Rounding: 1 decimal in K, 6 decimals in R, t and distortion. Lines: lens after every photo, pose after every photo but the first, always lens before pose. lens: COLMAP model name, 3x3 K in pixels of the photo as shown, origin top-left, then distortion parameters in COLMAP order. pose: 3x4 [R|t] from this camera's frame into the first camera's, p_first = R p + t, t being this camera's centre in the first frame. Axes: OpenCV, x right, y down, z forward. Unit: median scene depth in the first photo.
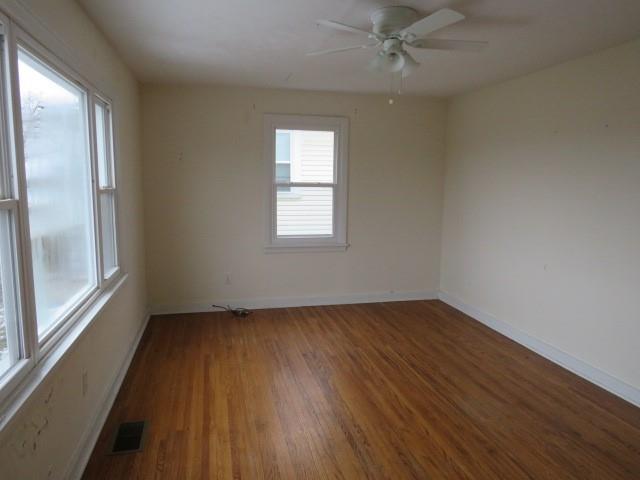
lens RADIAL K [[462.3, 0, 318.4], [0, 462.3, 238.1], [0, 0, 1]] dist [-0.013300, -0.005546]
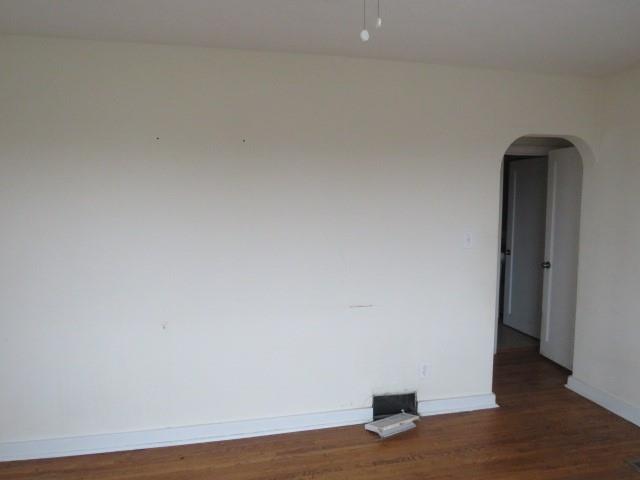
lens RADIAL K [[462.3, 0, 320.1], [0, 462.3, 240.0], [0, 0, 1]] dist [-0.013300, -0.005546]
pose [[-0.008020, -0.099537, 0.995002, -0.233395], [0.122968, 0.987383, 0.099766, -0.123292], [-0.992378, 0.123154, 0.004321, 0.893647]]
